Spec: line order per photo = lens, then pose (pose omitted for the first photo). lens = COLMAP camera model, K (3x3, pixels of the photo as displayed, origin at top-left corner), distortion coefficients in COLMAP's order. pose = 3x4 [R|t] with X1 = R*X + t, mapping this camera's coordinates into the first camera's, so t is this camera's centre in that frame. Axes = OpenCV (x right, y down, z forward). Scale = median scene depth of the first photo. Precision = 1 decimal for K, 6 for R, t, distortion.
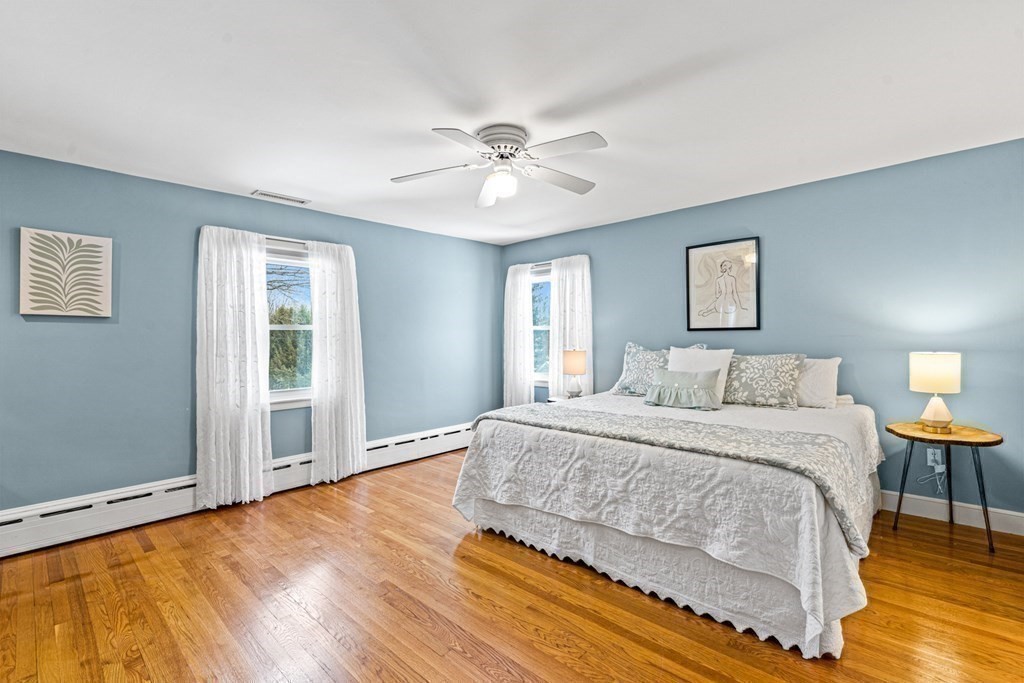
lens RADIAL K [[466.9, 0, 515.1], [0, 466.9, 346.8], [0, 0, 1]] dist [-0.001966, 0.001199]
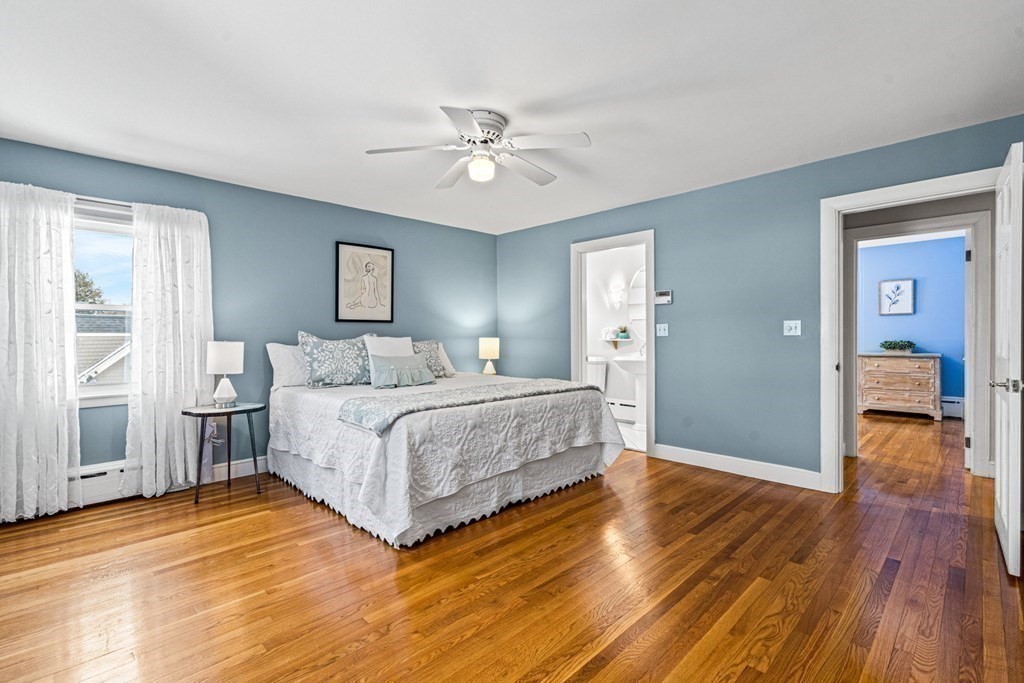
lens RADIAL K [[466.9, 0, 515.1], [0, 466.9, 339.8], [0, 0, 1]] dist [-0.001966, 0.001199]
pose [[0.032168, 0.003102, 0.999478, -1.046146], [0.023830, 0.999709, -0.003869, 0.032256], [-0.999198, 0.023942, 0.032085, 0.899439]]
